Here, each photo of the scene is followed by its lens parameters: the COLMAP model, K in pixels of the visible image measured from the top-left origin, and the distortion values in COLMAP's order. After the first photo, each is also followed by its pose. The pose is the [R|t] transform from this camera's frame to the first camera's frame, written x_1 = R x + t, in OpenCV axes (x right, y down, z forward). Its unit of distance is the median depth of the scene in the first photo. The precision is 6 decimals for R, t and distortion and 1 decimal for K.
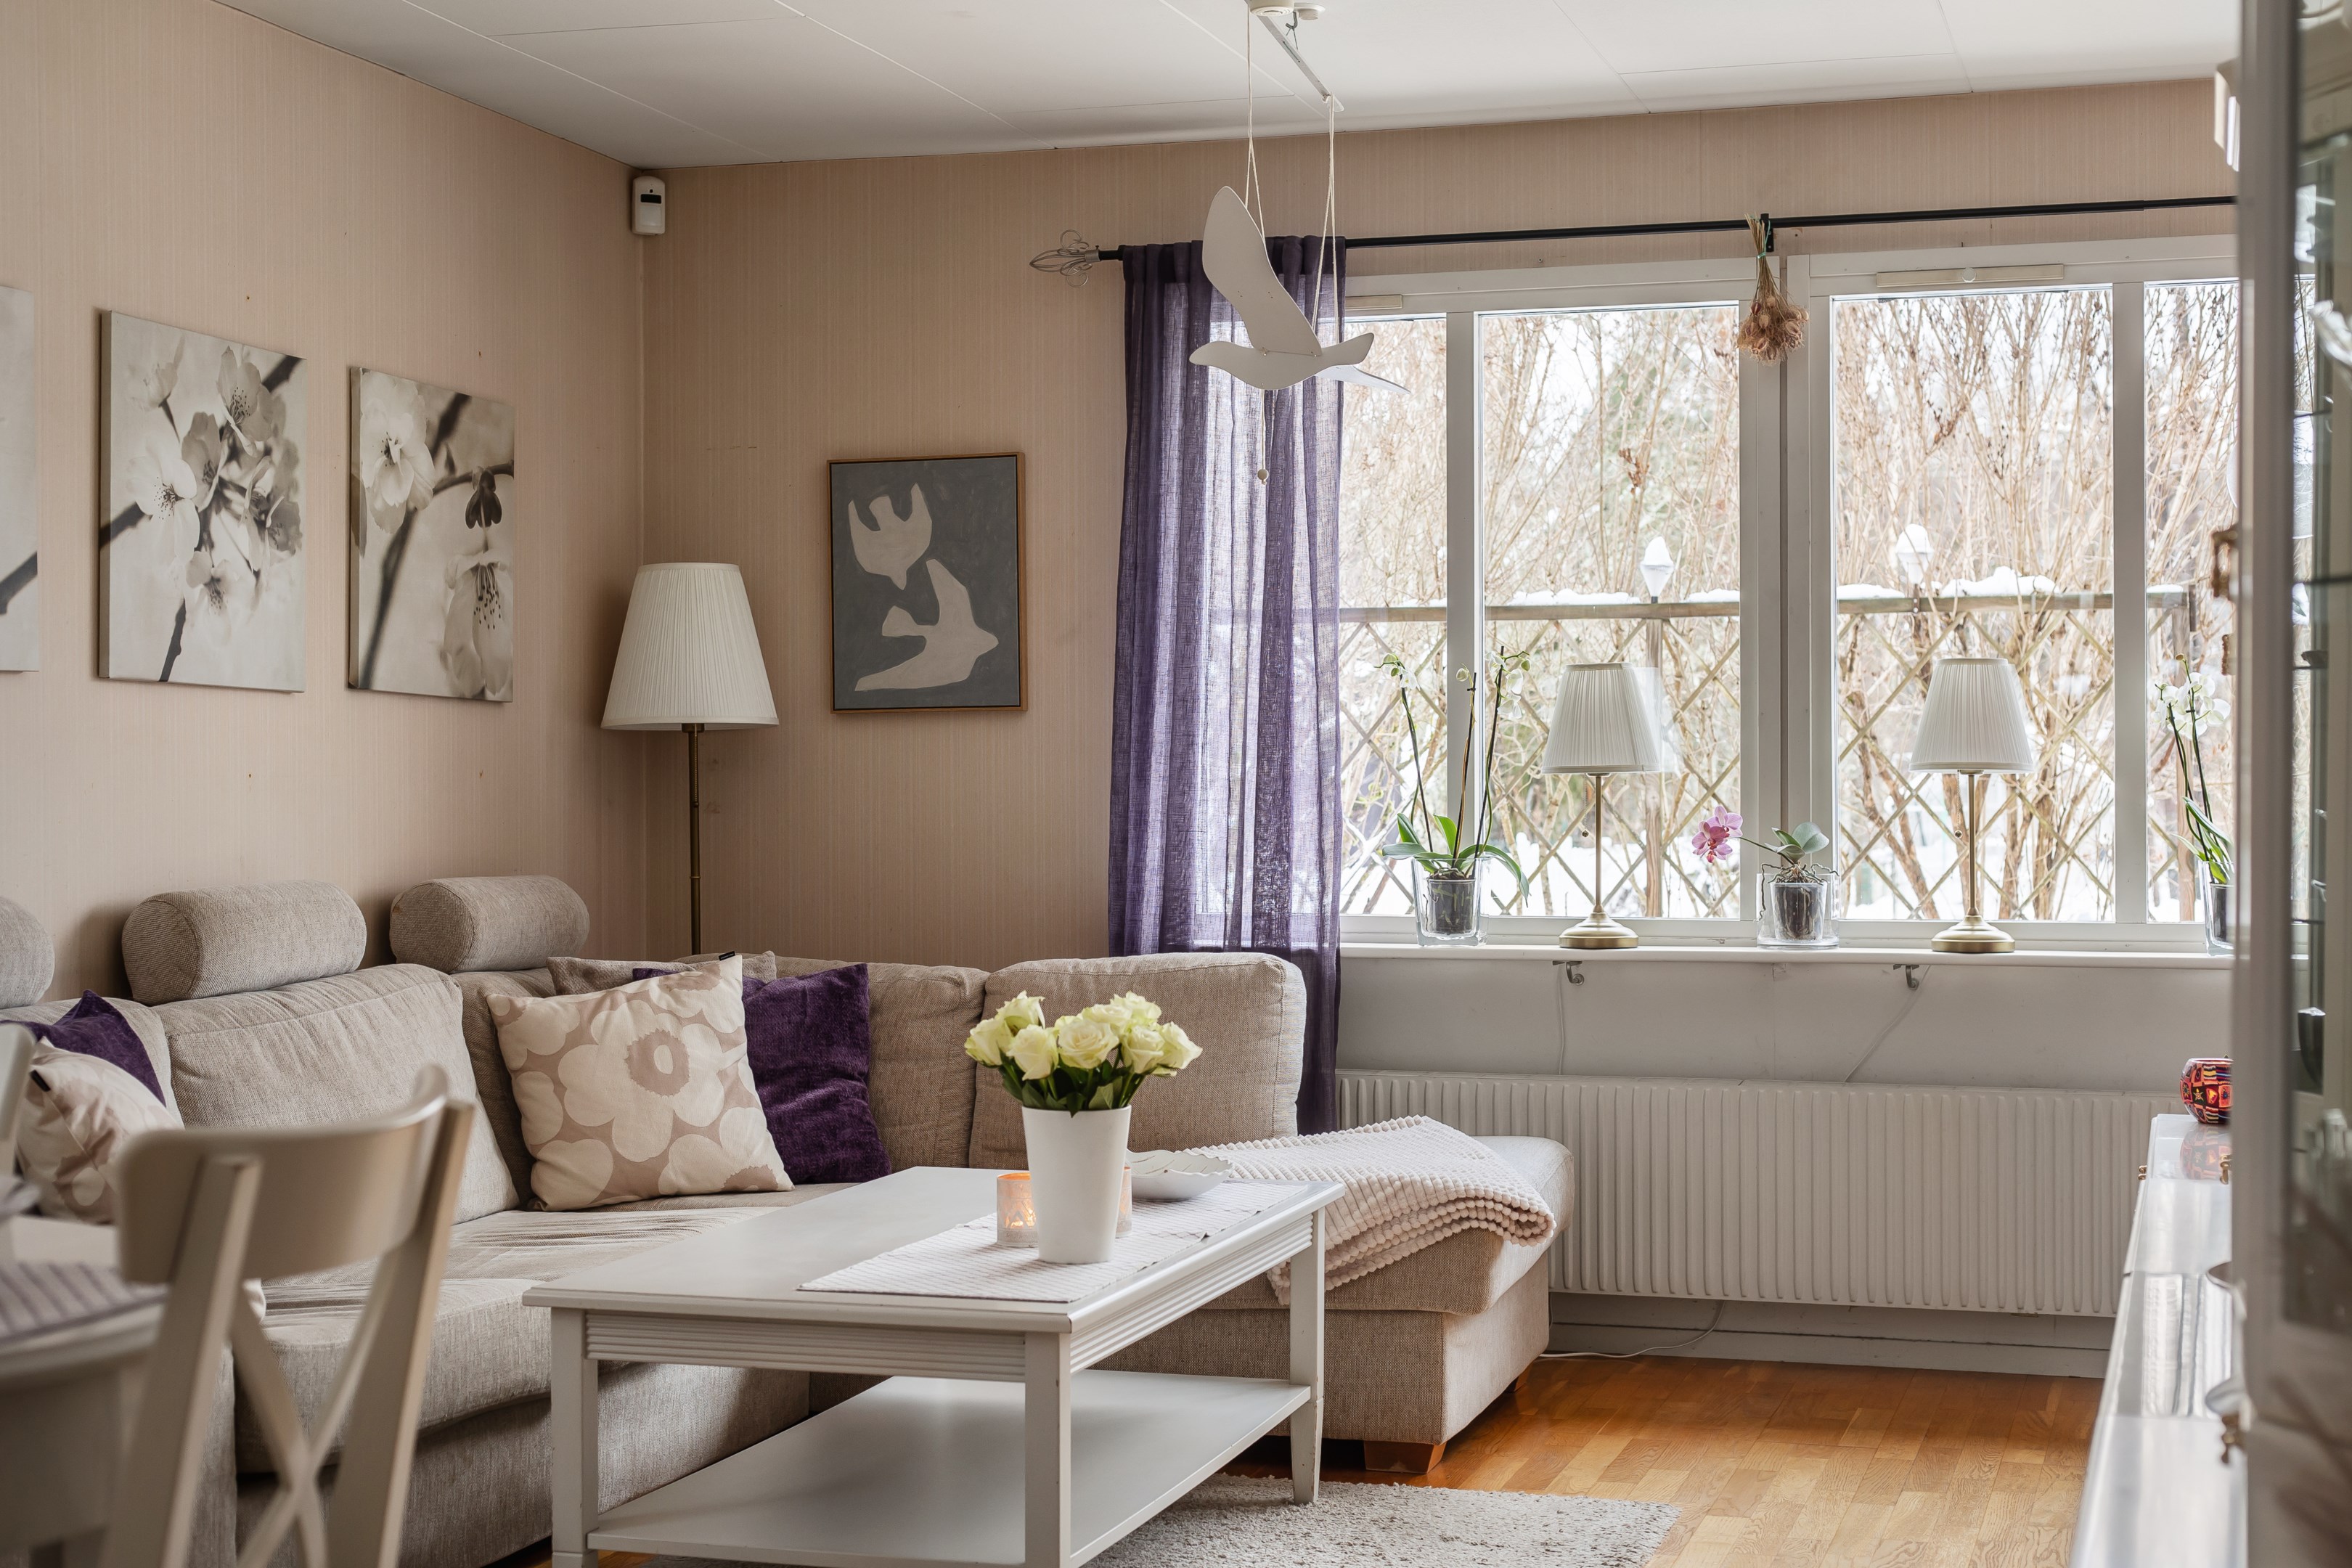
lens RADIAL K [[3410.3, 0, 1173.3], [0, 3410.3, 784.8], [0, 0, 1]] dist [0.008793, 0.000000]
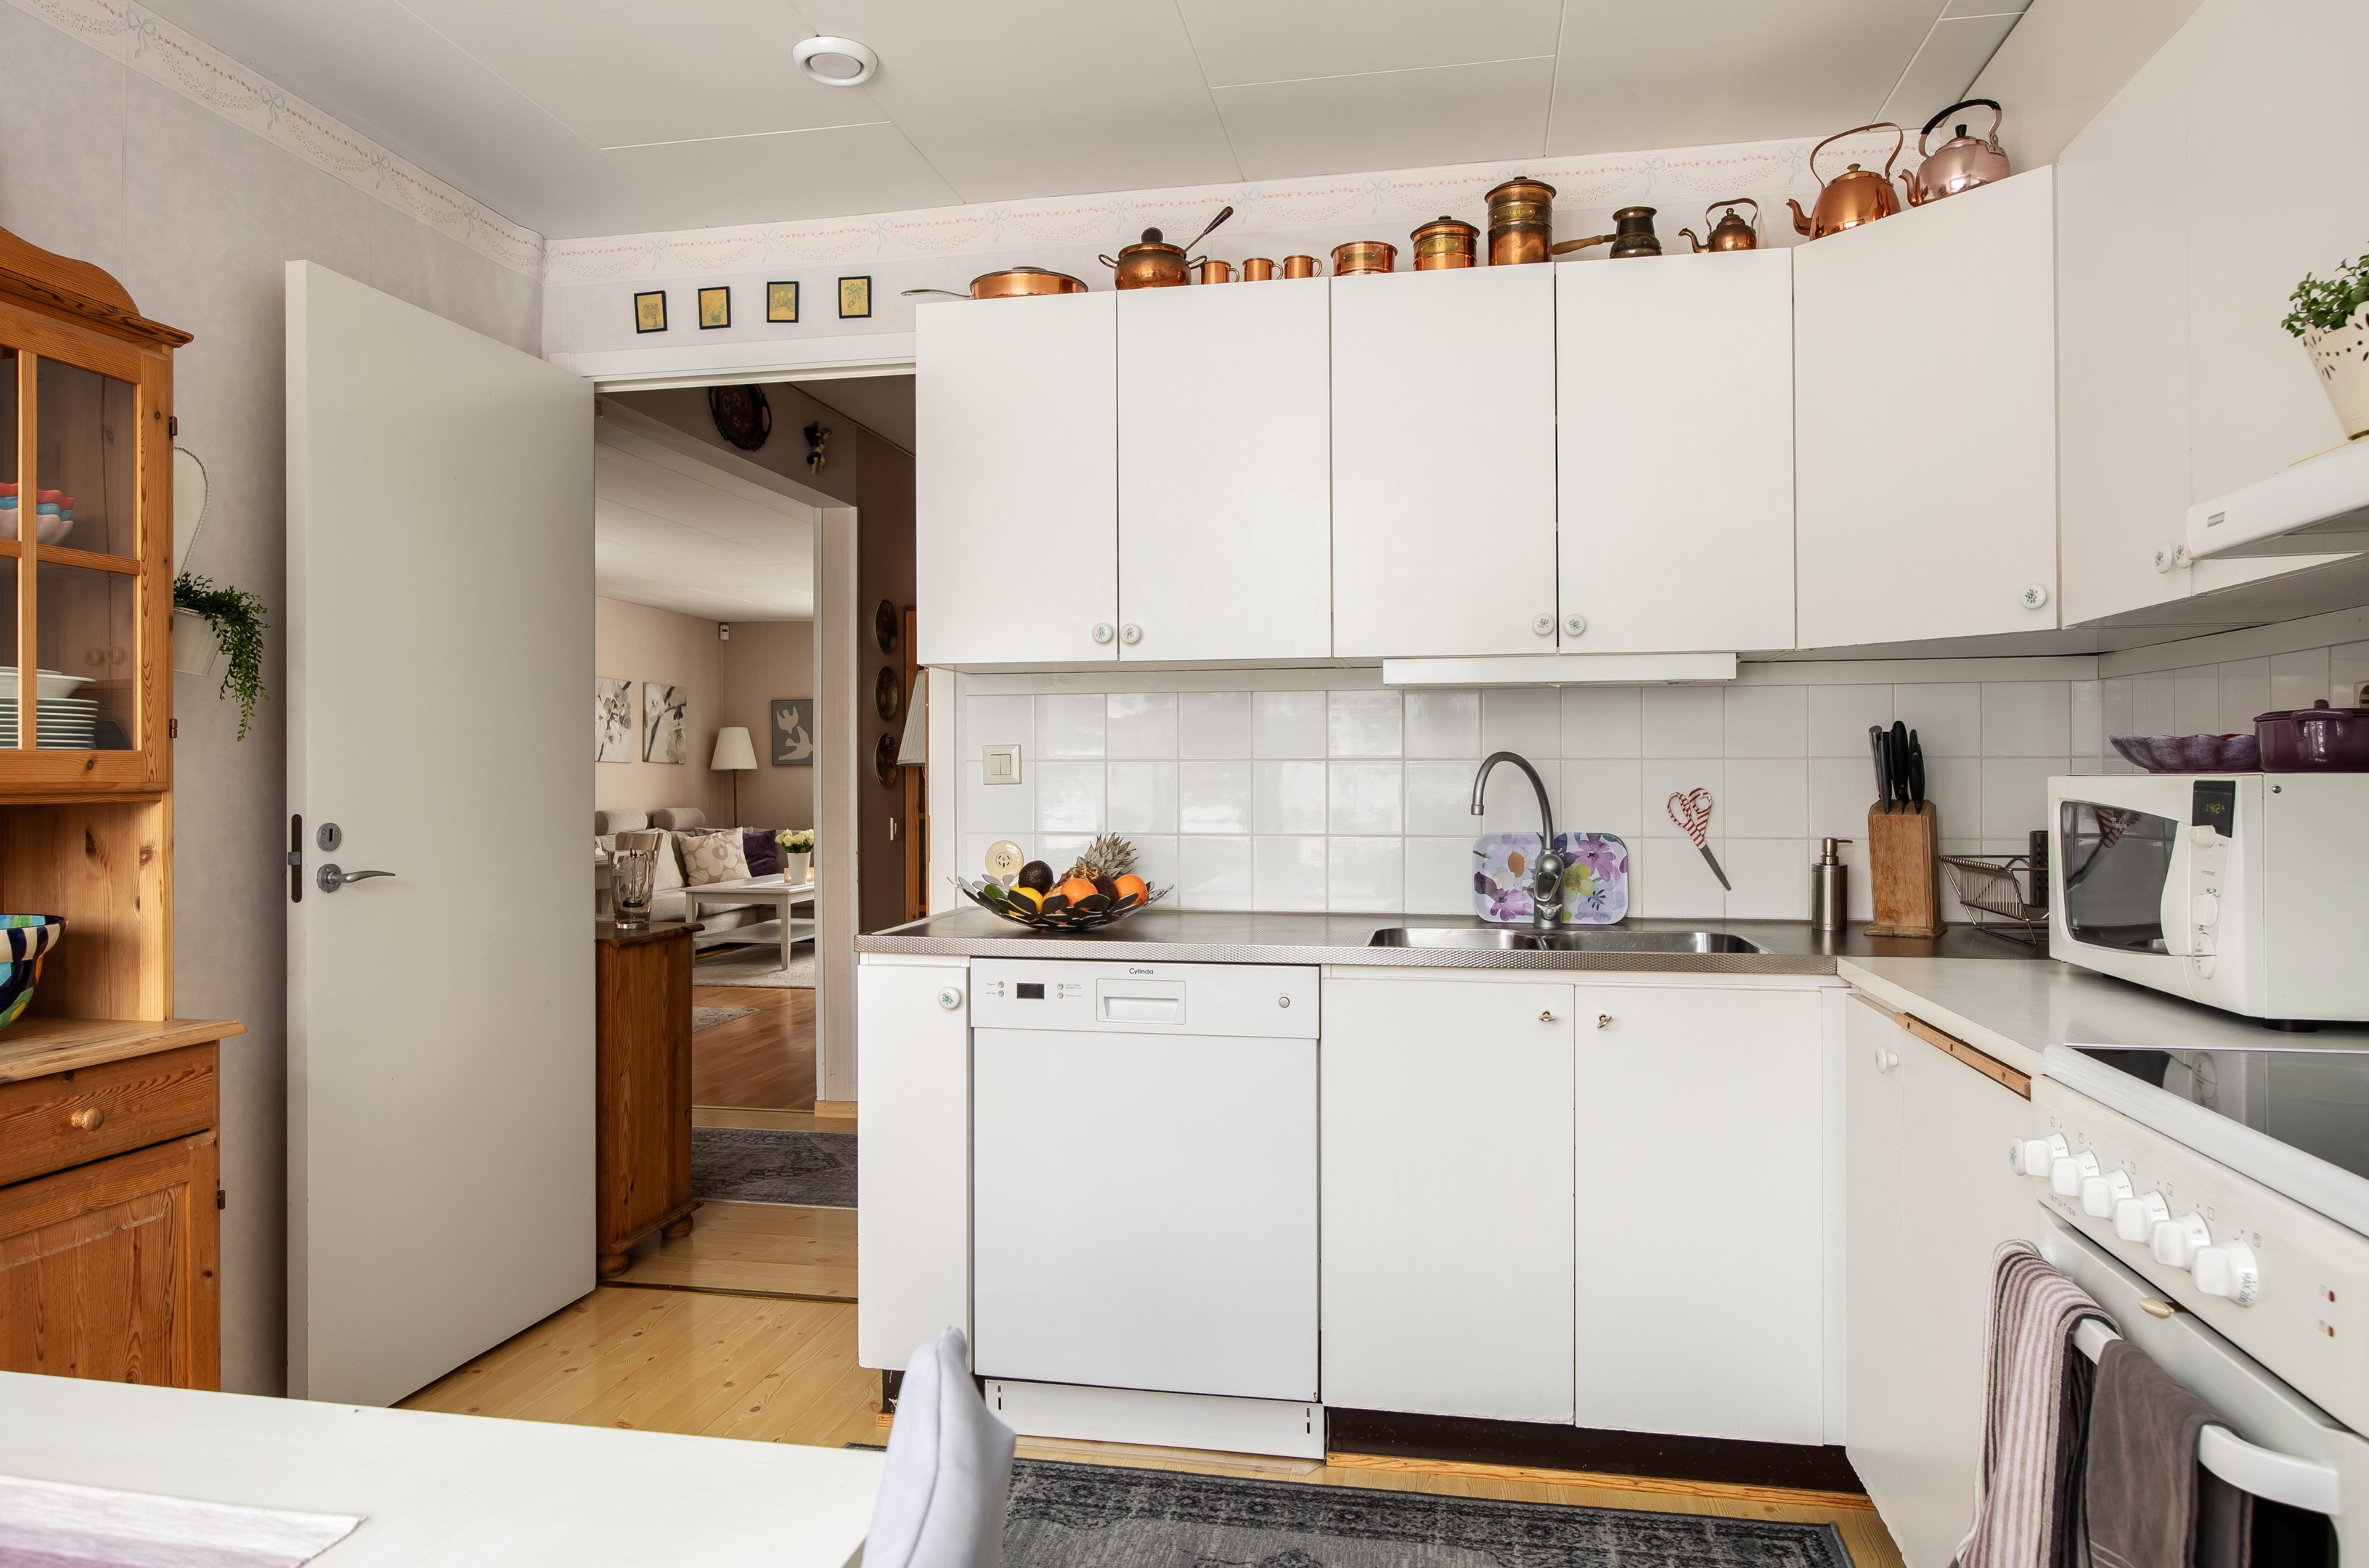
lens RADIAL K [[1494.2, 0, 1170.3], [0, 1494.2, 775.8], [0, 0, 1]] dist [-0.009752, 0.000287]
pose [[0.994487, 0.000022, 0.104857, 0.195249], [0.000233, 0.999997, -0.002426, -0.006617], [-0.104857, 0.002437, 0.994484, -0.829035]]
